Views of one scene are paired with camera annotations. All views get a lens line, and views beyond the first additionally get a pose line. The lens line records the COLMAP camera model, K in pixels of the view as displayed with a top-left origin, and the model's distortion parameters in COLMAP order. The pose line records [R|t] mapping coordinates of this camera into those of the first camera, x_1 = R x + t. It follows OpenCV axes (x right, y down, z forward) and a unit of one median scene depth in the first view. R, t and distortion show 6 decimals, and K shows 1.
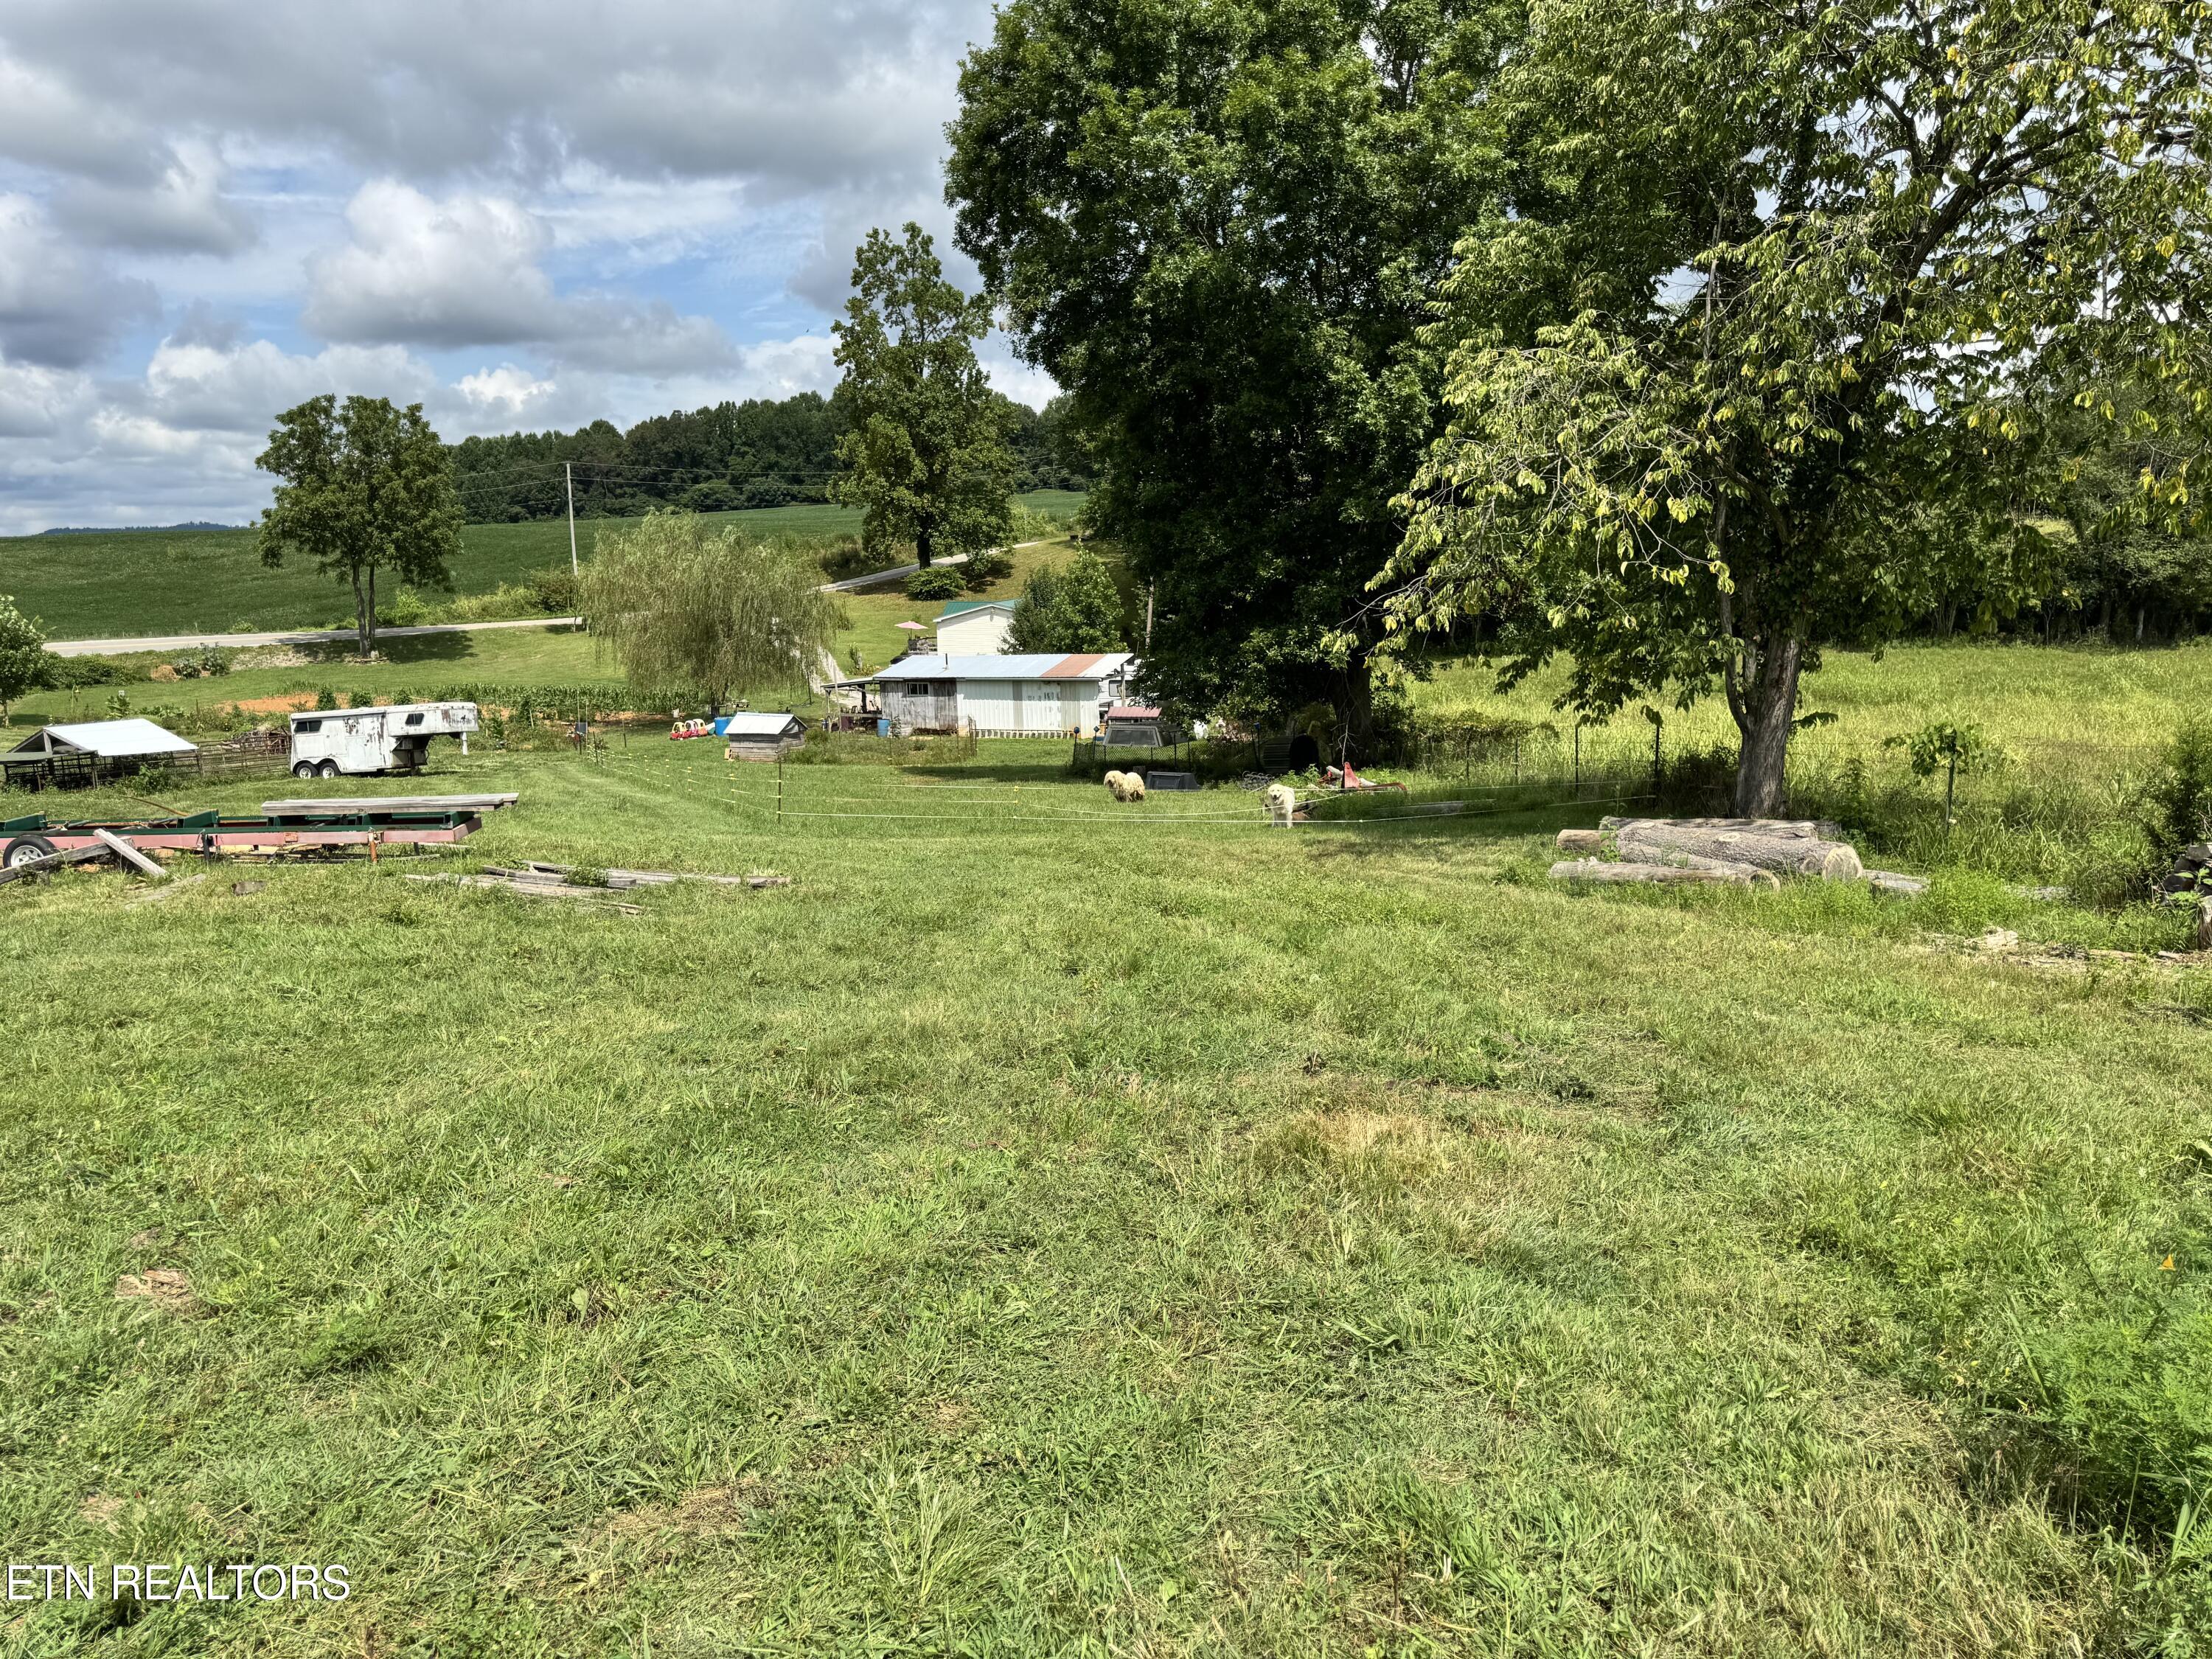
lens RADIAL K [[1555.3, 0, 1109.8], [0, 1555.3, 832.7], [0, 0, 1]] dist [0.263997, -0.431418]
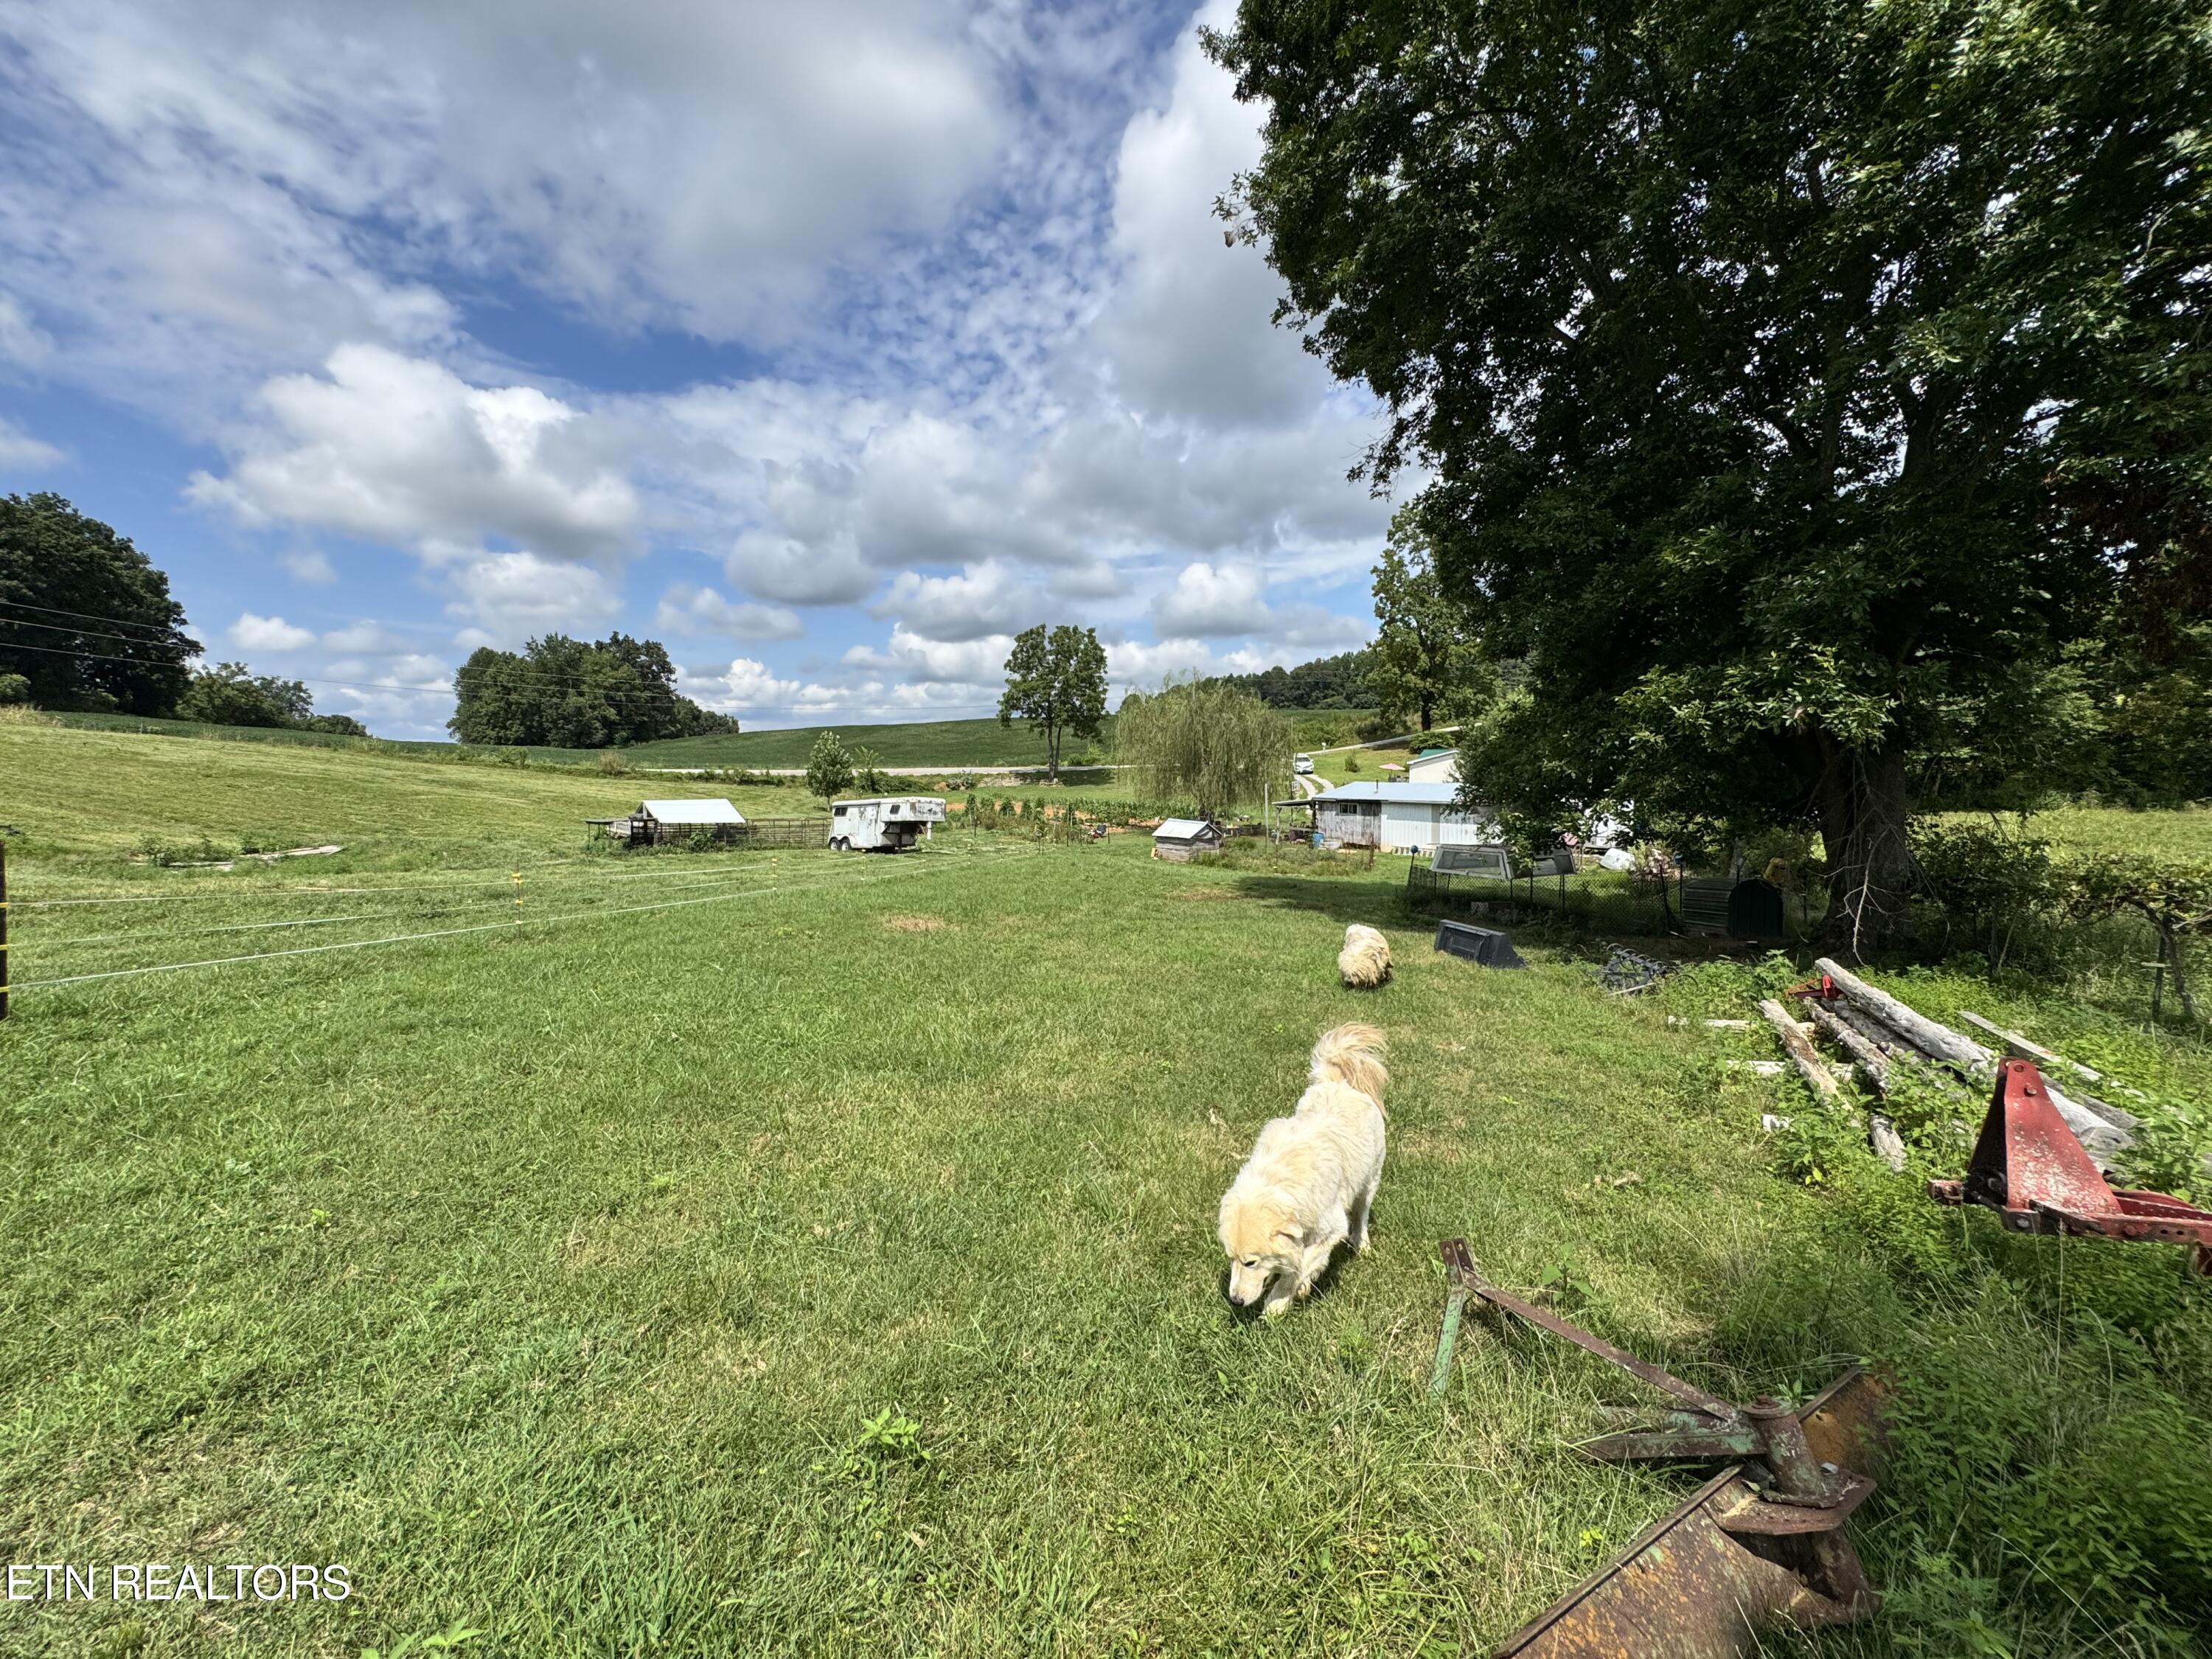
lens RADIAL K [[886.6, 0, 1110.5], [0, 886.6, 829.2], [0, 0, 1]] dist [-0.000332, -0.000097]
pose [[0.872251, 0.056823, -0.485746, 0.043091], [-0.095842, 0.993829, -0.055844, -0.023615], [0.479575, 0.095265, 0.872314, 0.348666]]
